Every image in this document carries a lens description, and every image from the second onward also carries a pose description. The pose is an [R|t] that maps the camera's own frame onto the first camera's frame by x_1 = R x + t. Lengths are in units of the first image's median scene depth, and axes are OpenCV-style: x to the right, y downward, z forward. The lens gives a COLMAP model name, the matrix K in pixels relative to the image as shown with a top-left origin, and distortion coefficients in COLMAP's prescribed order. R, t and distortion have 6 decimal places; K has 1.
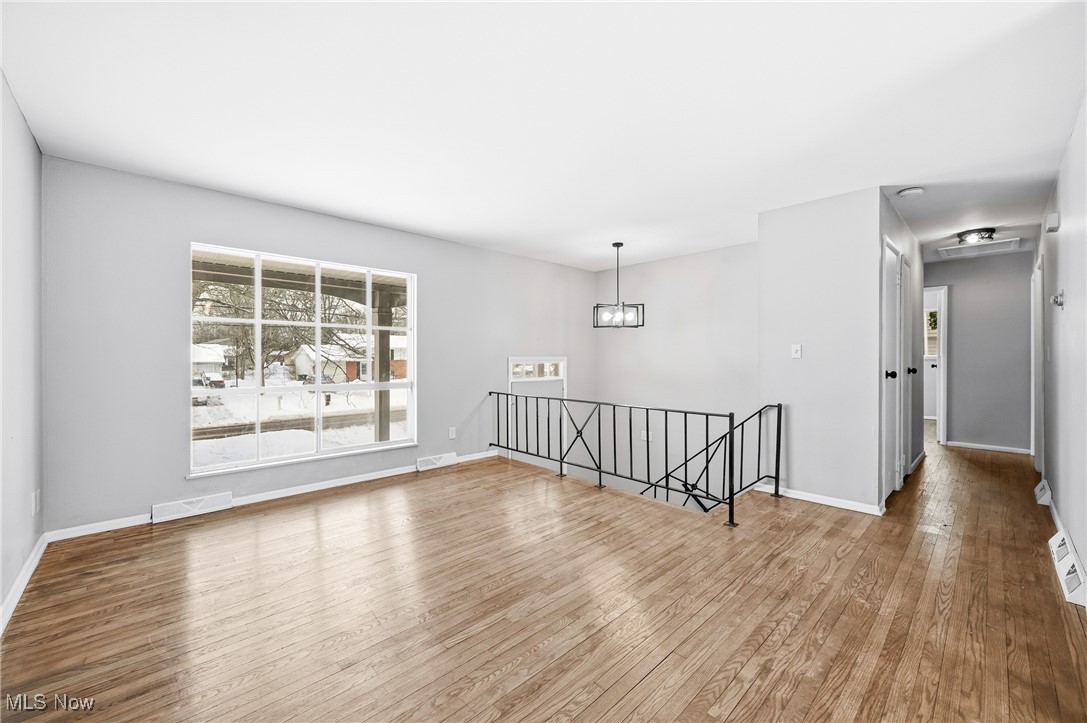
lens RADIAL K [[430.9, 0, 559.4], [0, 430.9, 359.0], [0, 0, 1]] dist [-0.003615, 0.000881]
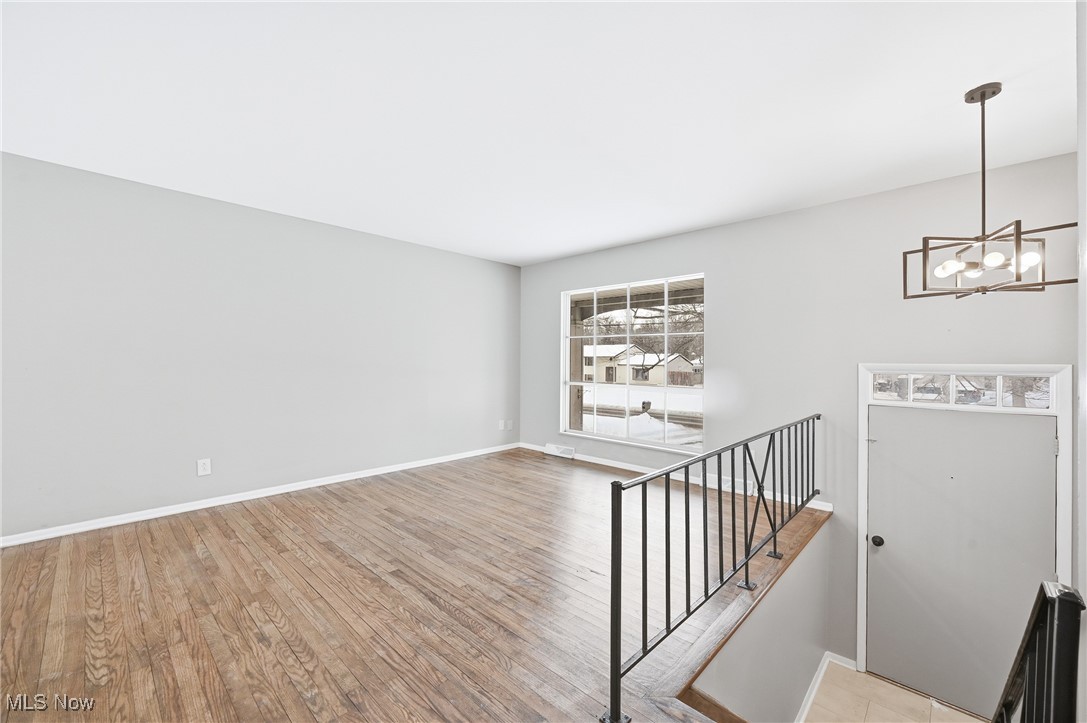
lens RADIAL K [[430.9, 0, 525.2], [0, 430.9, 357.6], [0, 0, 1]] dist [-0.003615, 0.000881]
pose [[0.017143, -0.004000, -0.999845, 0.736708], [-0.012994, 0.999907, -0.004223, -0.005491], [0.999769, 0.013065, 0.017090, 0.756164]]
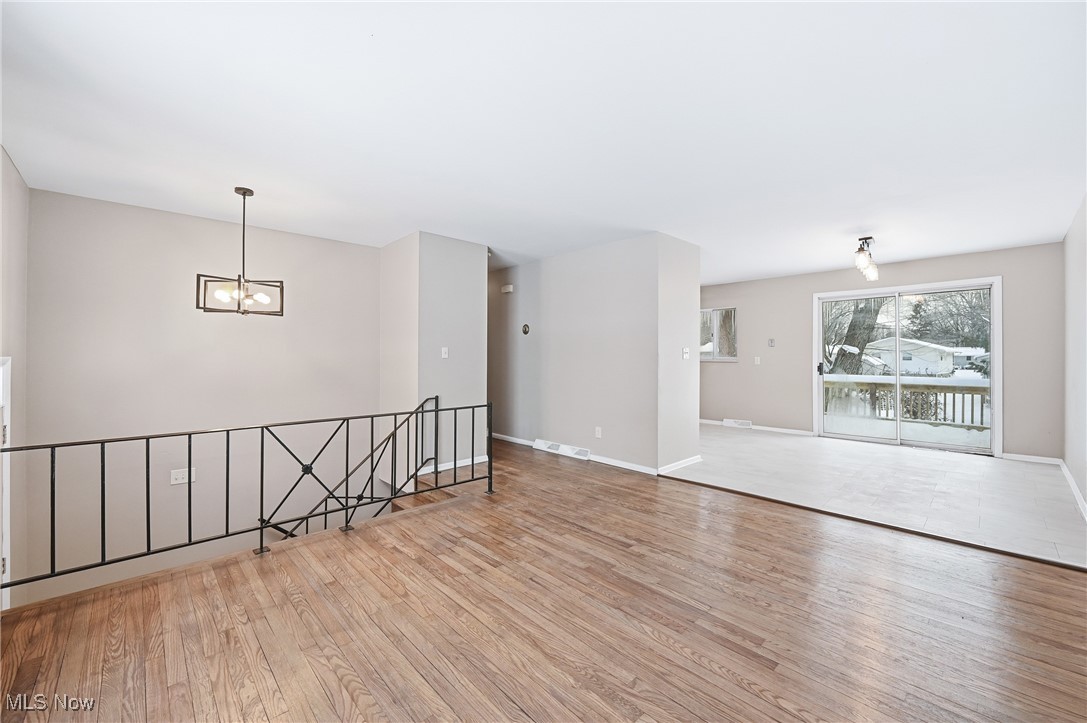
lens RADIAL K [[430.9, 0, 529.0], [0, 430.9, 382.8], [0, 0, 1]] dist [-0.003615, 0.000881]
pose [[0.035672, -0.057433, 0.997712, -0.693382], [0.002697, 0.998349, 0.057373, -0.001672], [-0.999360, 0.000644, 0.035768, 0.716934]]
